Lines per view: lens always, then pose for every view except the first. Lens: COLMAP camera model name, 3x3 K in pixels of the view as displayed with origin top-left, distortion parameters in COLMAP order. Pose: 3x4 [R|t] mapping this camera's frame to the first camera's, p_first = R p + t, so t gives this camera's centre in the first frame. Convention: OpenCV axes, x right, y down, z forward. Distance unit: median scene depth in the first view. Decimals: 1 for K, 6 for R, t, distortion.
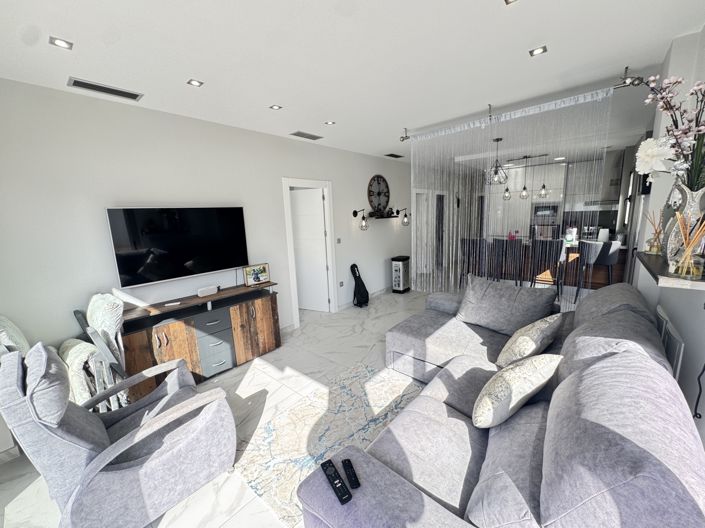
lens RADIAL K [[282.3, 0, 354.1], [0, 282.3, 265.2], [0, 0, 1]] dist [-0.003113, -0.000123]
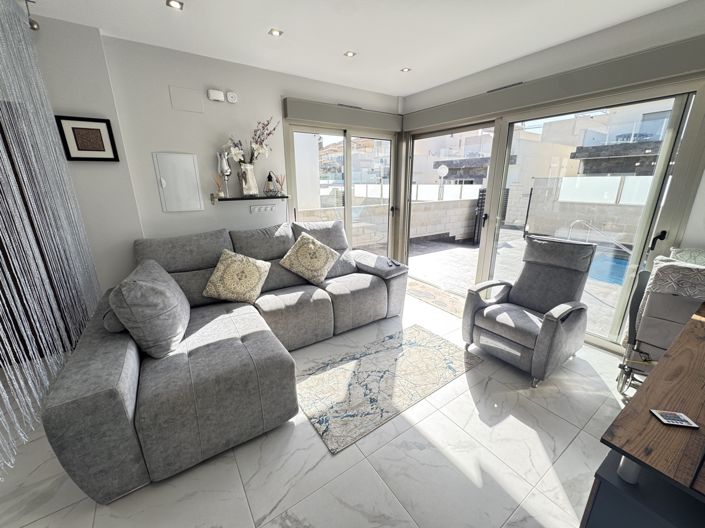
lens RADIAL K [[282.3, 0, 353.0], [0, 282.3, 265.6], [0, 0, 1]] dist [-0.003113, -0.000123]
pose [[-0.965291, -0.029046, 0.259556, -0.174349], [0.089345, 0.897116, 0.432667, -0.223572], [-0.245419, 0.440840, -0.863383, 1.546239]]
